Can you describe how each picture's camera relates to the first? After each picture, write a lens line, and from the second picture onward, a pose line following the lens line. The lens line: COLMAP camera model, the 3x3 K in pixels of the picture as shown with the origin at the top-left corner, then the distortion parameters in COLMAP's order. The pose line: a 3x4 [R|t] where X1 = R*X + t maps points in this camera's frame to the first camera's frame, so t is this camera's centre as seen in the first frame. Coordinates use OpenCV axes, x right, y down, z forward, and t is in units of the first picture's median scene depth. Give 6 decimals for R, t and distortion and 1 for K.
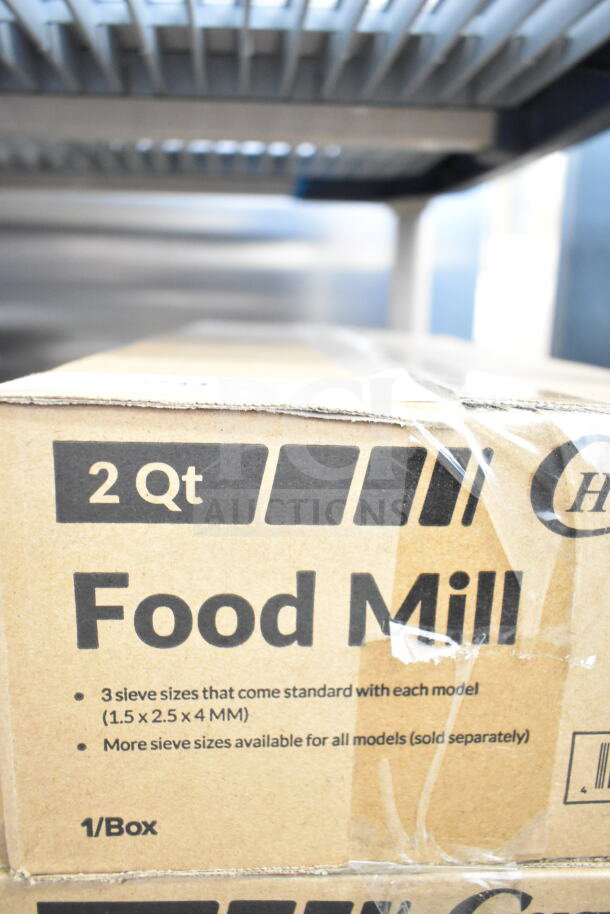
lens RADIAL K [[721.7, 0, 305.0], [0, 721.7, 457.0], [0, 0, 1]] dist [-0.023706, 0.008911]
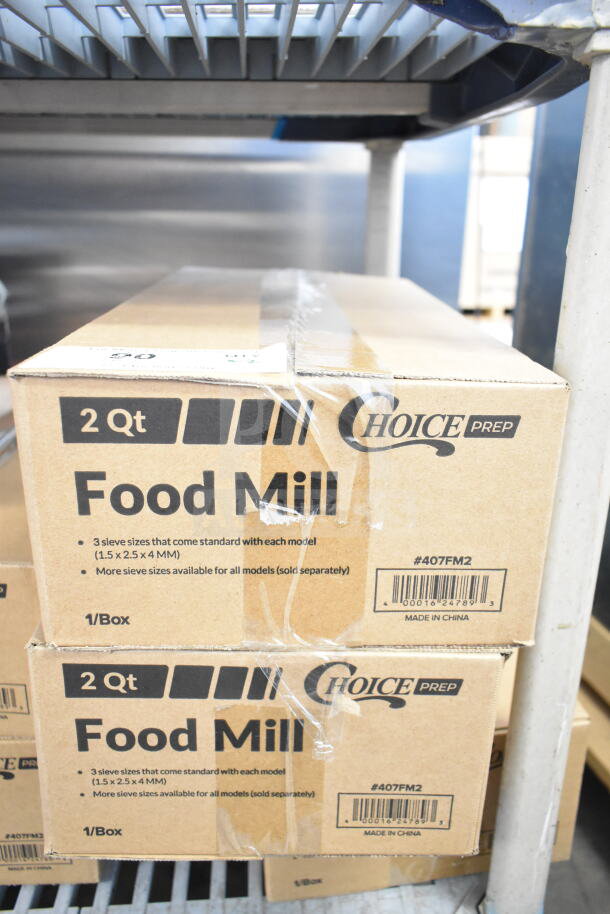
lens RADIAL K [[721.7, 0, 305.0], [0, 721.7, 457.0], [0, 0, 1]] dist [-0.023706, 0.008911]
pose [[0.999524, 0.002295, -0.030767, 0.276088], [0.001370, 0.992944, 0.118574, -0.076207], [0.030822, -0.118560, 0.992468, -0.674917]]
